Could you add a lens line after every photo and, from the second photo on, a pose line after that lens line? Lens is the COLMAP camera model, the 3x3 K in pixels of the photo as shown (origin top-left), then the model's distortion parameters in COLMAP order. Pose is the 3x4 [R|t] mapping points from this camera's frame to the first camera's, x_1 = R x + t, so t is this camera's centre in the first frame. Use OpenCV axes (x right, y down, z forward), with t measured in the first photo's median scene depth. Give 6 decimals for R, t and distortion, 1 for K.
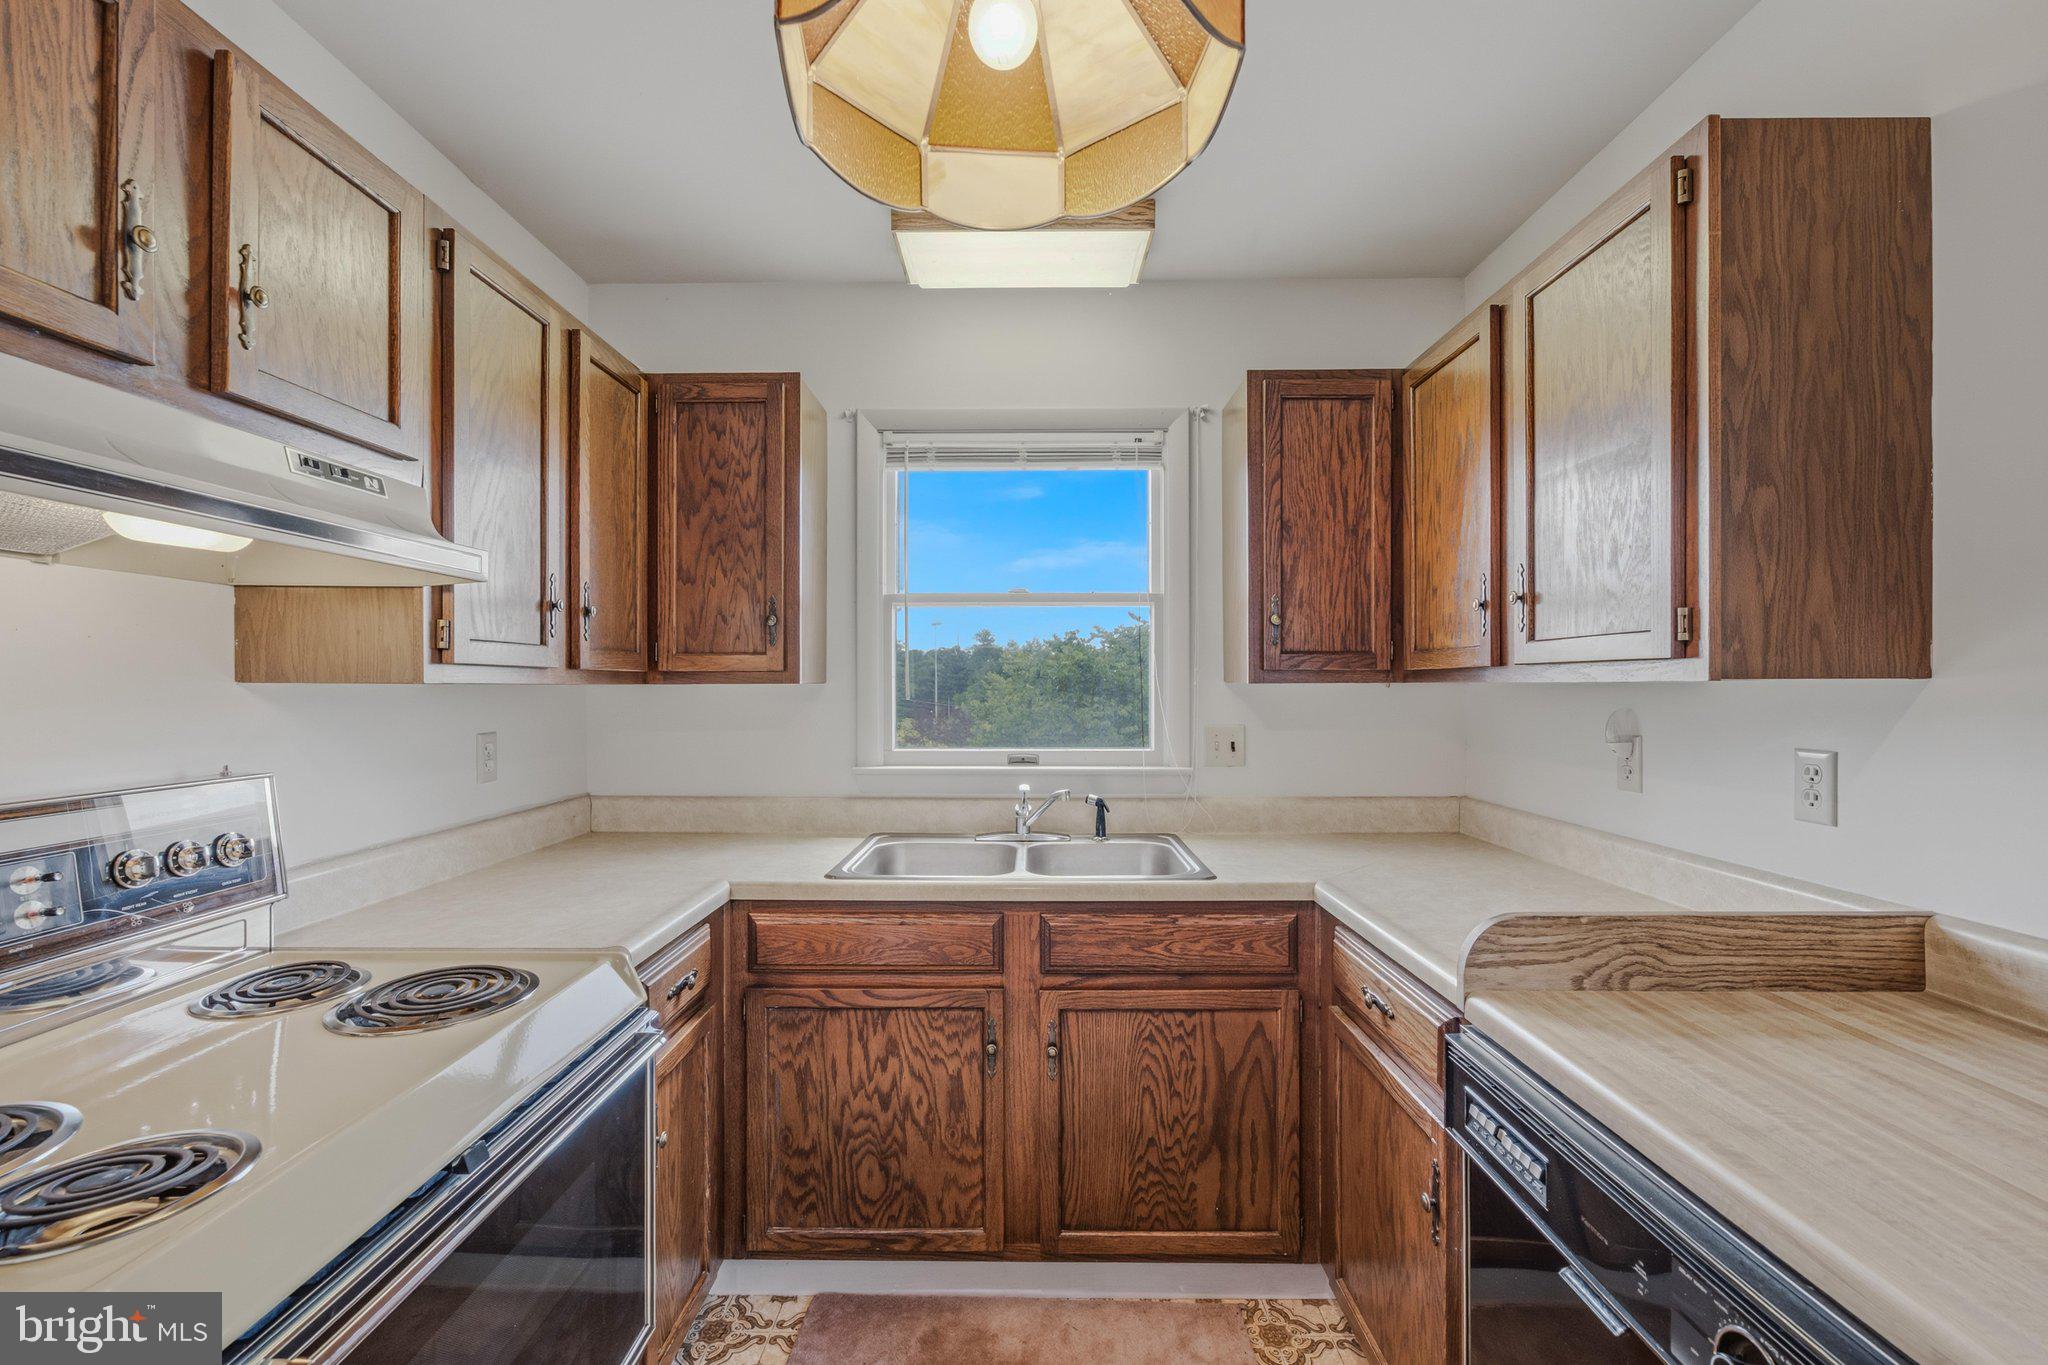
lens RADIAL K [[845.0, 0, 1024.0], [0, 845.0, 687.3], [0, 0, 1]] dist [0.001036, 0.000180]
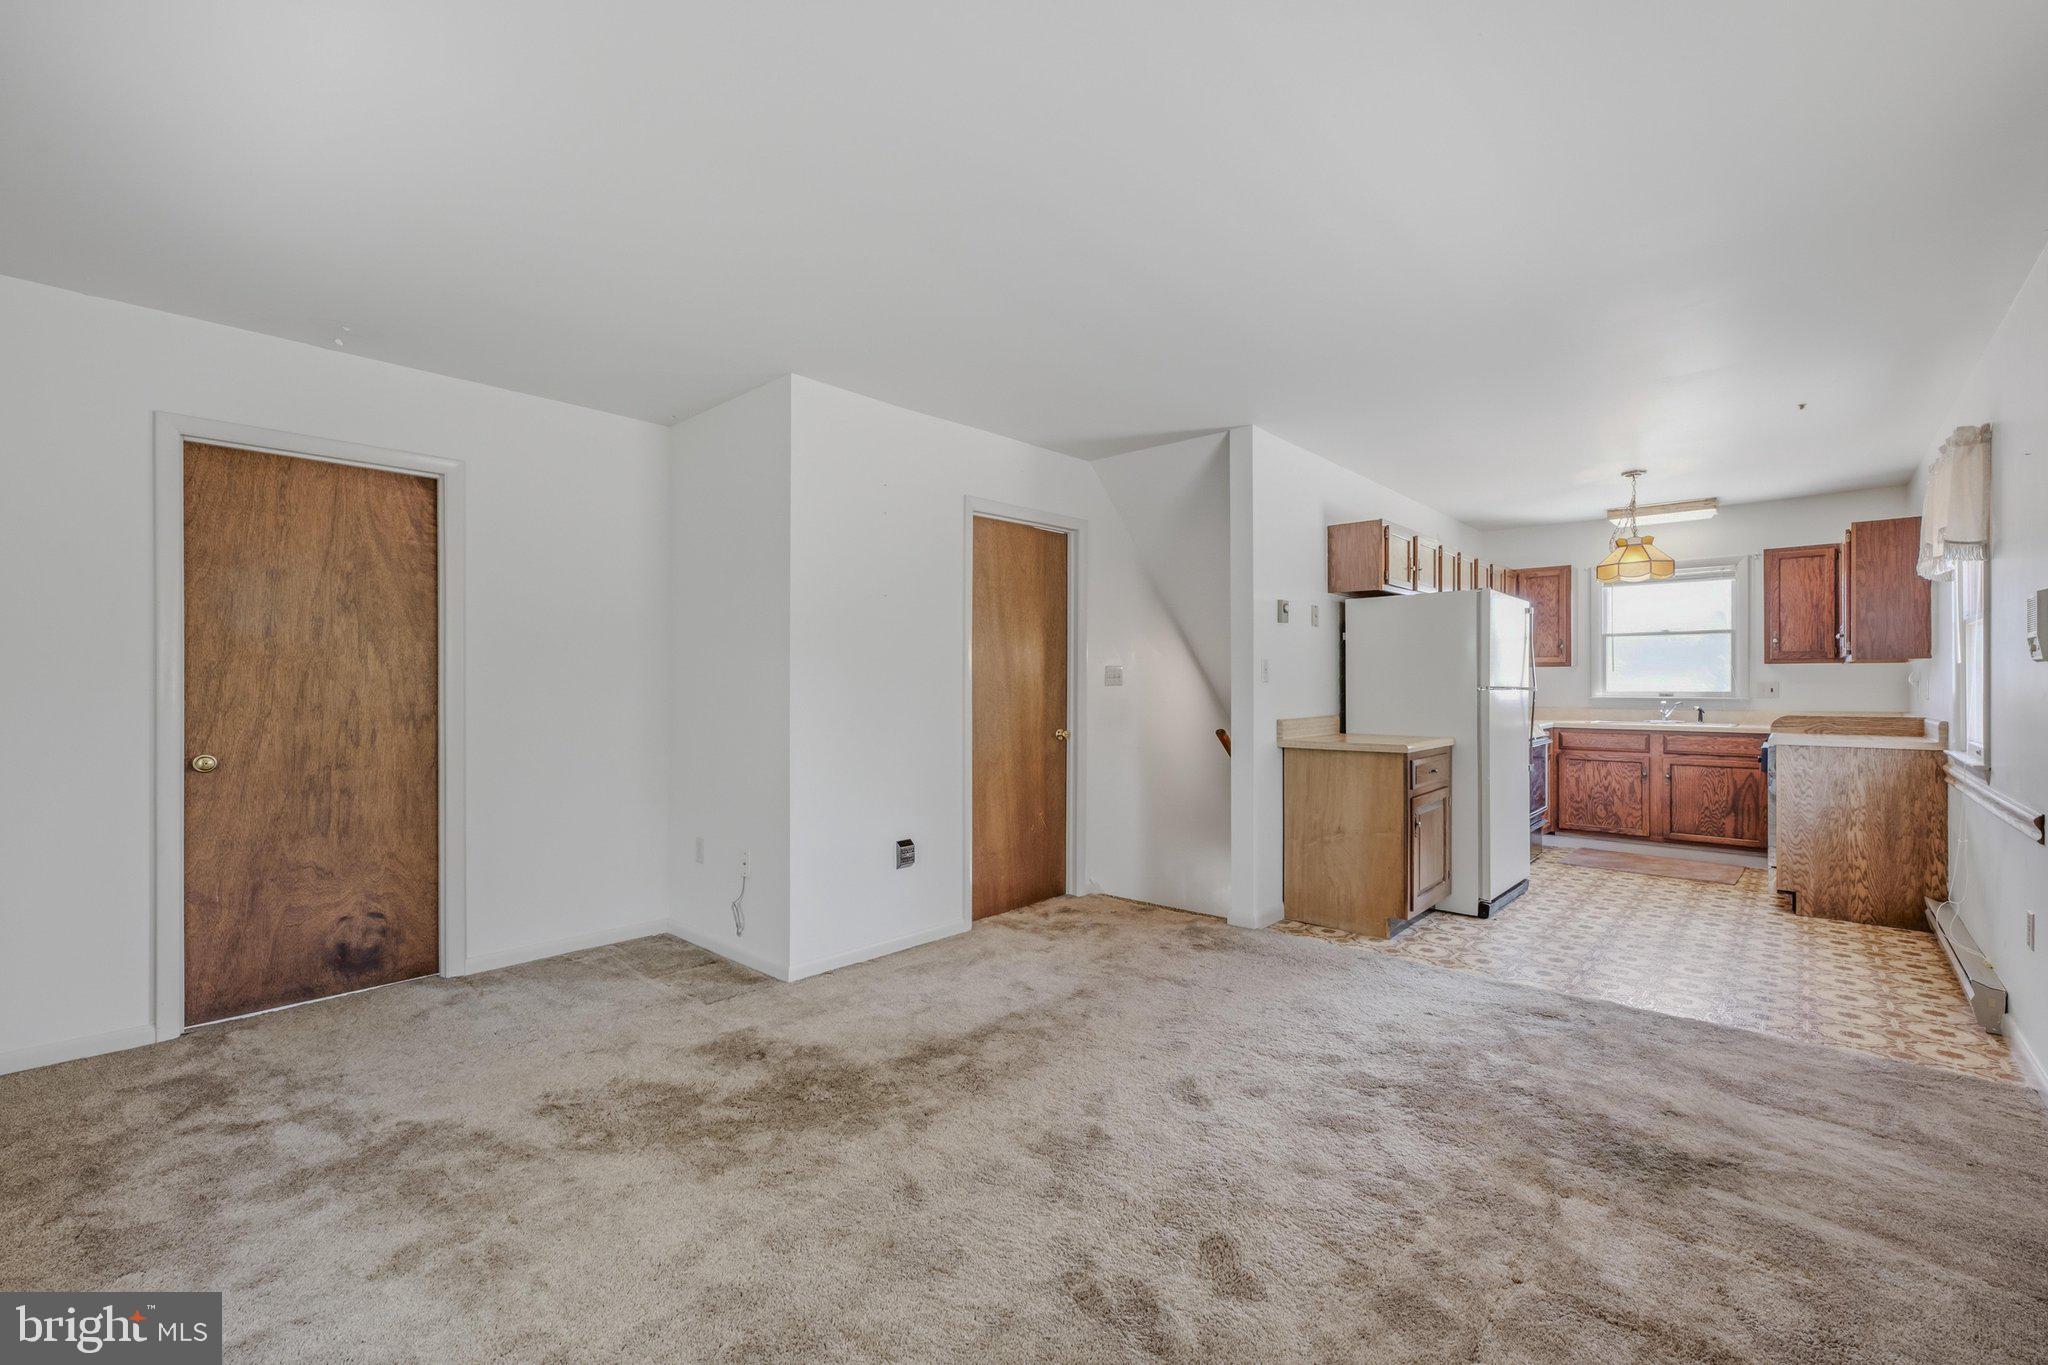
lens RADIAL K [[845.0, 0, 1028.9], [0, 845.0, 689.7], [0, 0, 1]] dist [0.001036, 0.000180]
pose [[0.741865, 0.001844, -0.670547, 0.391333], [0.004175, 0.999964, 0.007369, 0.057074], [0.670537, -0.008267, 0.741830, -3.071082]]
